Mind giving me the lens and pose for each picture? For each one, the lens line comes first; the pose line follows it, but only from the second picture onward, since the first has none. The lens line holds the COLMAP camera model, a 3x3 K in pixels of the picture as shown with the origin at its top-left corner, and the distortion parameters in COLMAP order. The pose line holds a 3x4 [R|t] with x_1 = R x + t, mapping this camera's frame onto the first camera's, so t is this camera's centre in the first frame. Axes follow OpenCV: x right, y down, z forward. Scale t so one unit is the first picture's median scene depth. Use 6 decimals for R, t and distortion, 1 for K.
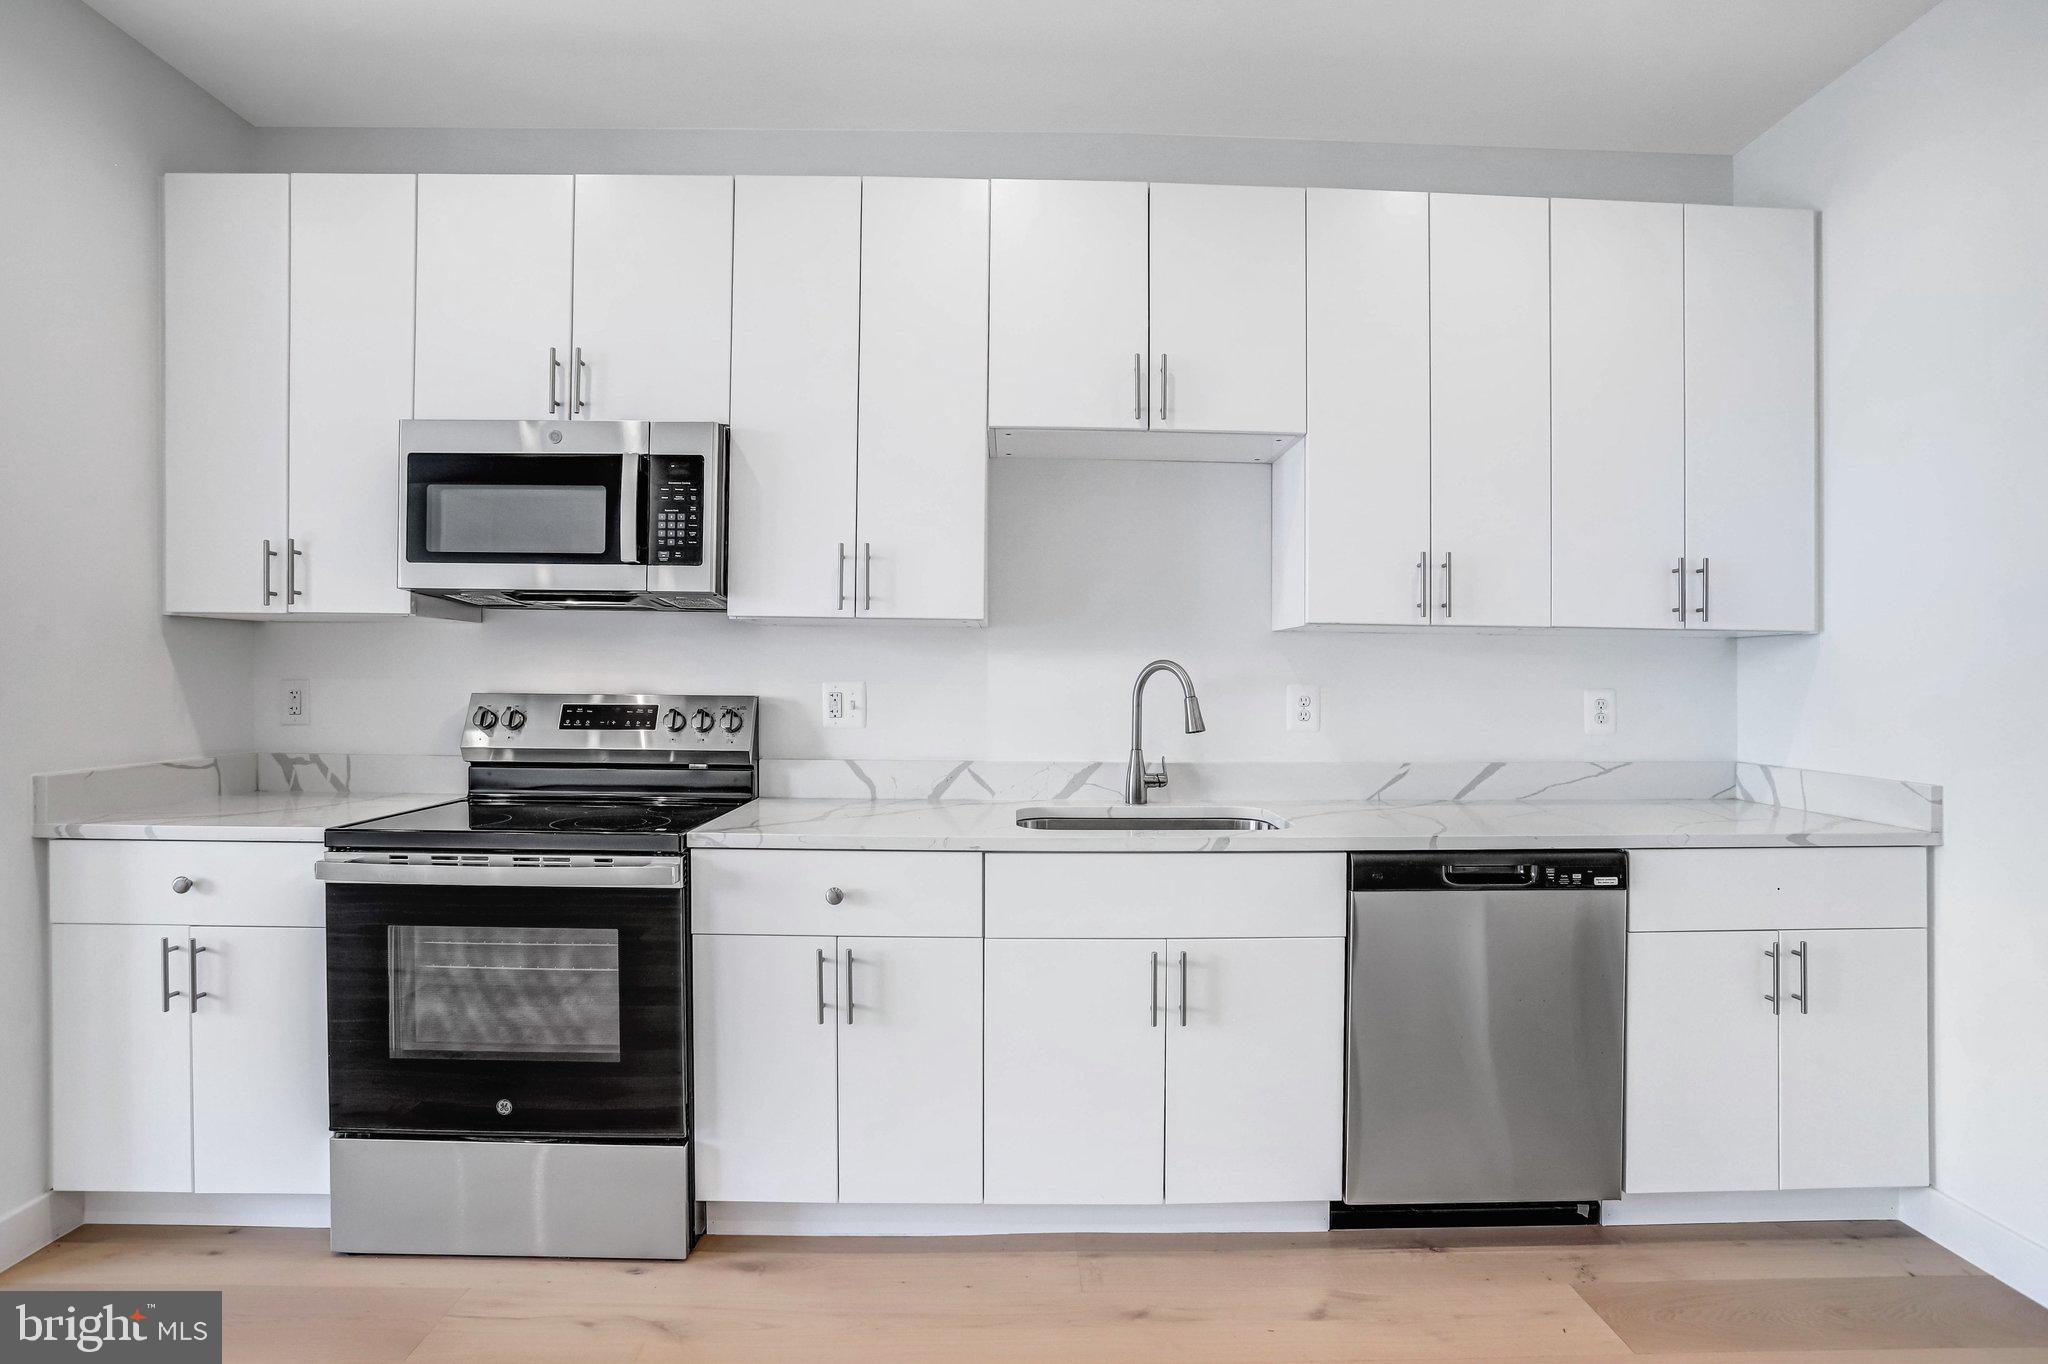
lens RADIAL K [[1049.7, 0, 1028.5], [0, 1049.7, 676.3], [0, 0, 1]] dist [0.004119, 0.005459]
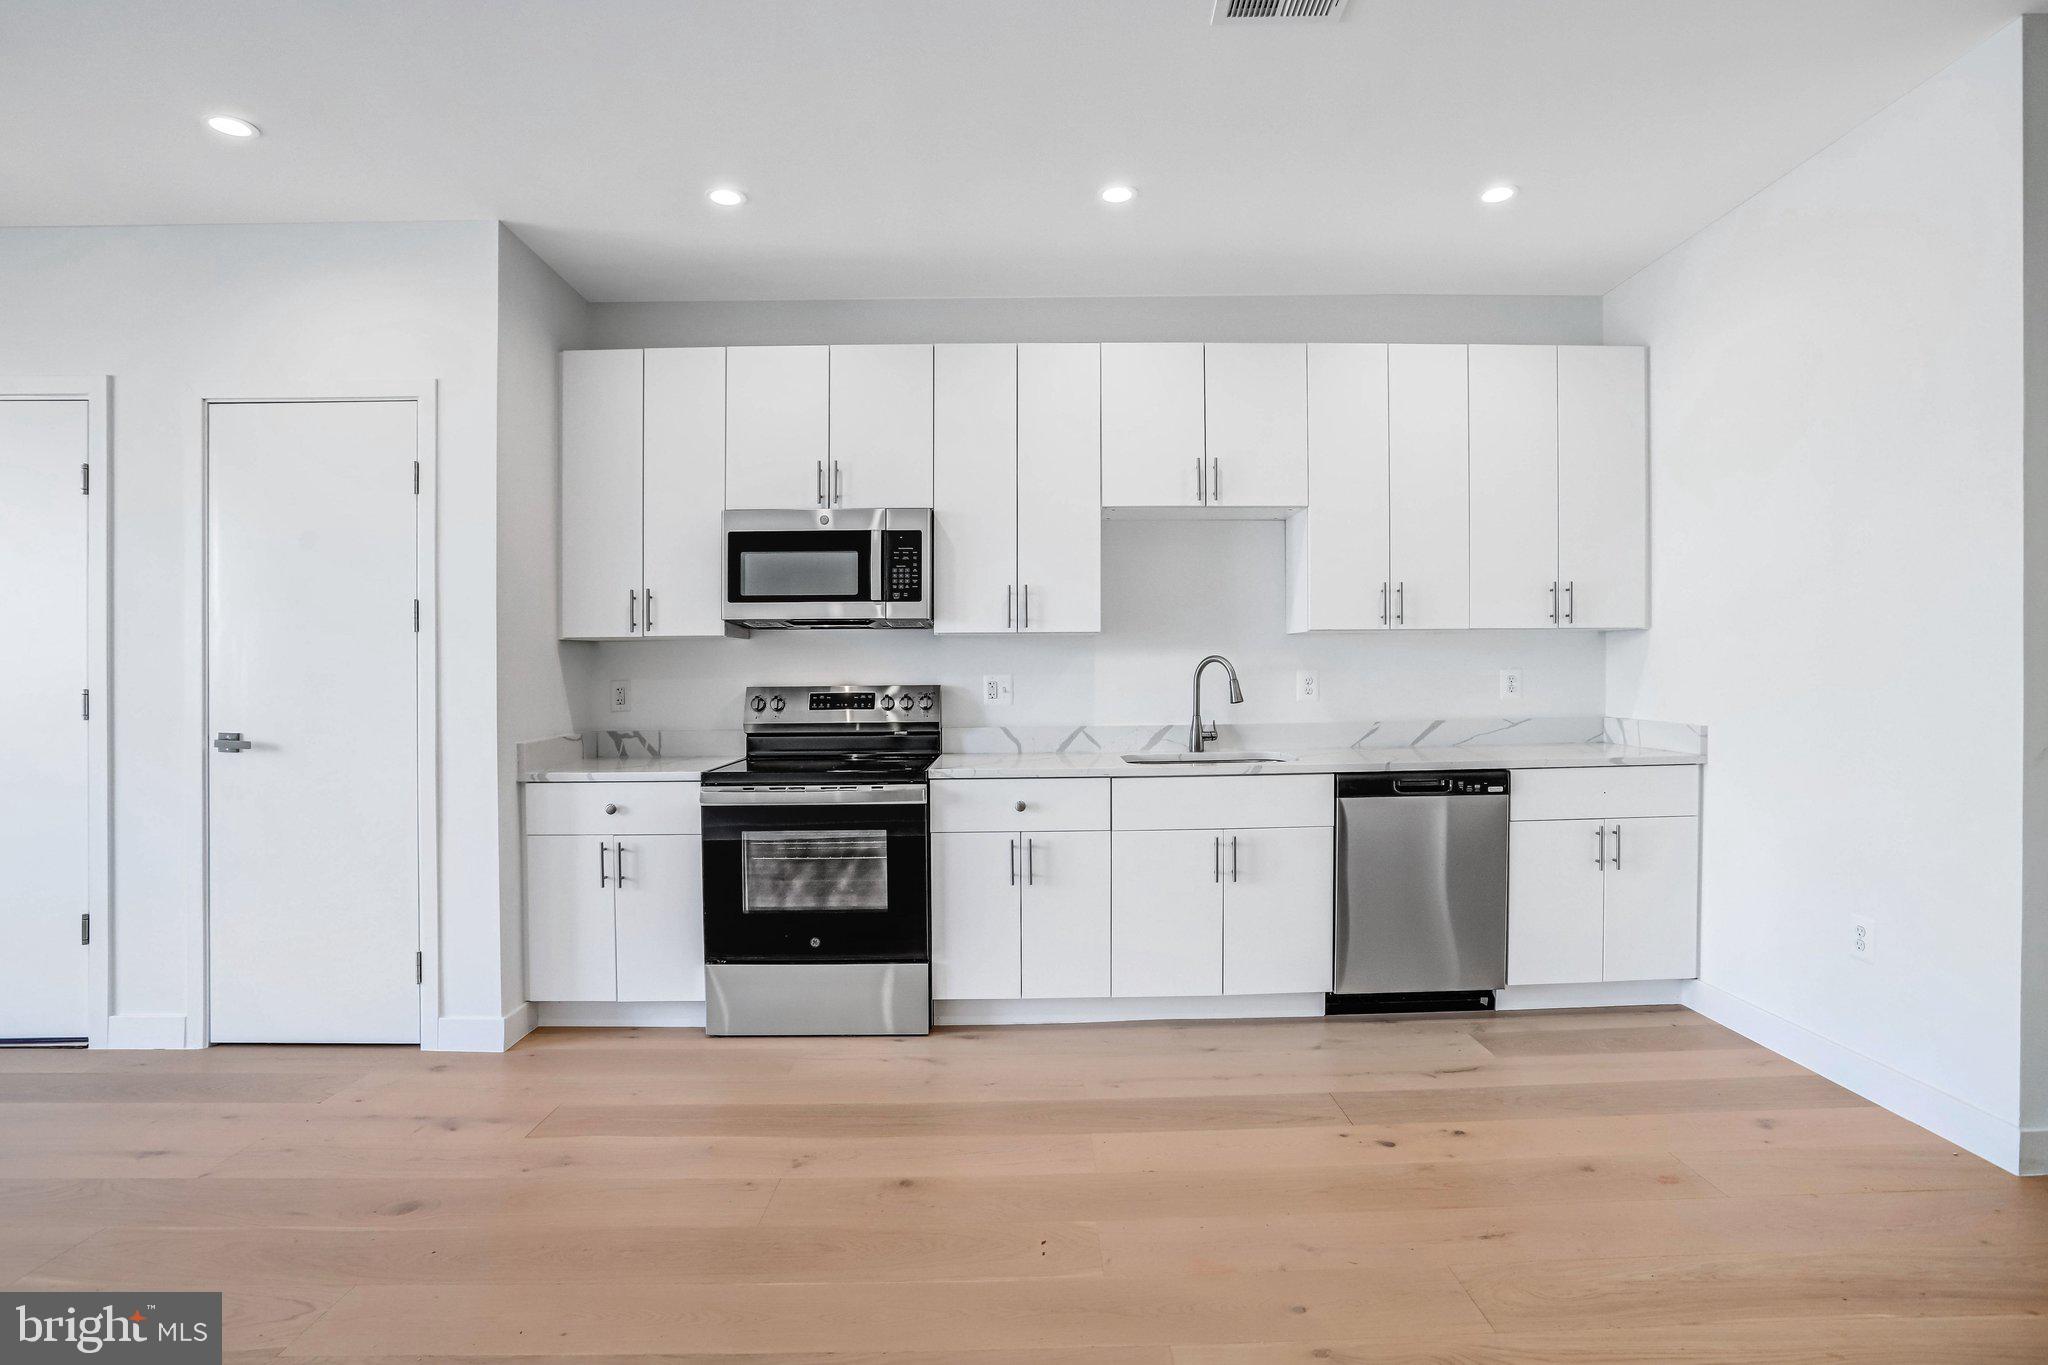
lens RADIAL K [[1049.7, 0, 1053.9], [0, 1049.7, 728.3], [0, 0, 1]] dist [0.004119, 0.005459]
pose [[0.999669, -0.020740, 0.015190, -0.140105], [0.019763, 0.997888, 0.061882, -0.010233], [-0.016442, -0.061561, 0.997968, -0.557307]]
